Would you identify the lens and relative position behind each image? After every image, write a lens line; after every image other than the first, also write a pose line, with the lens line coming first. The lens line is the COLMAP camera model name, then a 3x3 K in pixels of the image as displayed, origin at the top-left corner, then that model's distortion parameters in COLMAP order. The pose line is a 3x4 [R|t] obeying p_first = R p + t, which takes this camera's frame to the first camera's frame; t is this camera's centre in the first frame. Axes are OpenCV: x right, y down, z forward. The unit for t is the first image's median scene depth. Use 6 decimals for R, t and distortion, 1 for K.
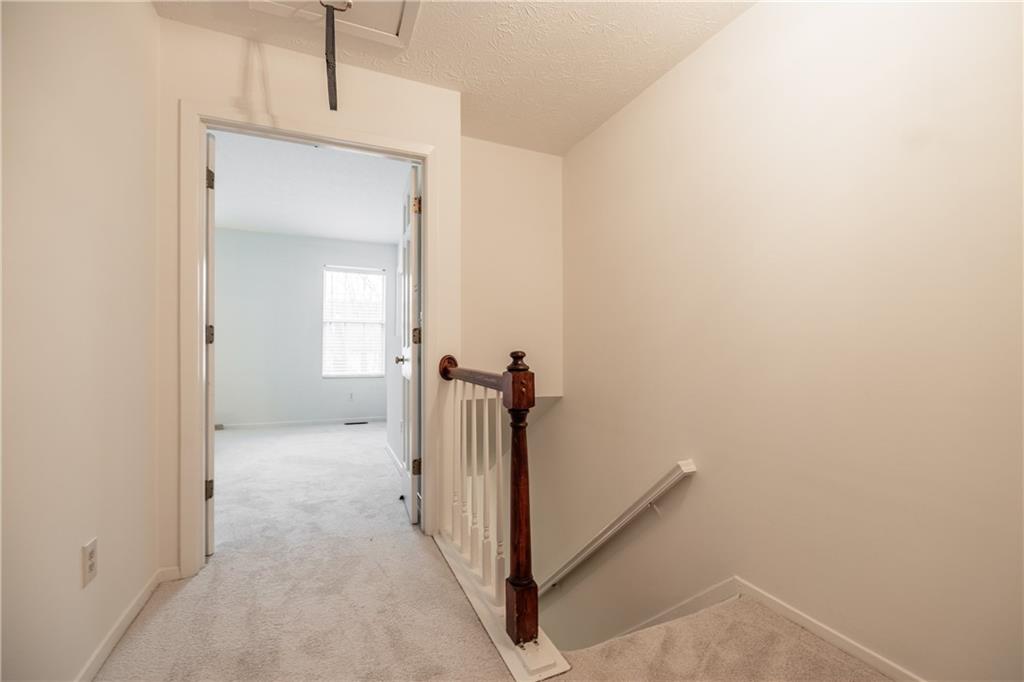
lens RADIAL K [[432.8, 0, 514.1], [0, 432.8, 336.2], [0, 0, 1]] dist [0.000834, -0.000293]
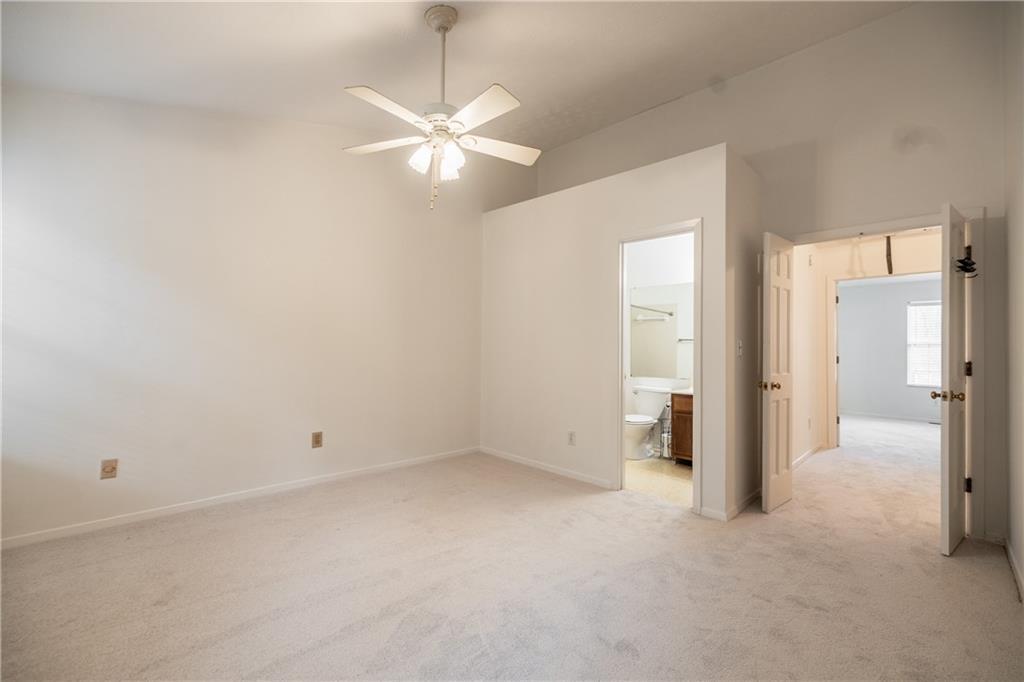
lens RADIAL K [[436.9, 0, 512.0], [0, 436.9, 341.0], [0, 0, 1]] dist [-0.000799, -0.000287]
pose [[0.372218, -0.009728, -0.928094, 0.614761], [0.004023, 0.999953, -0.008868, -0.062403], [0.928137, -0.000433, 0.372240, -1.097243]]
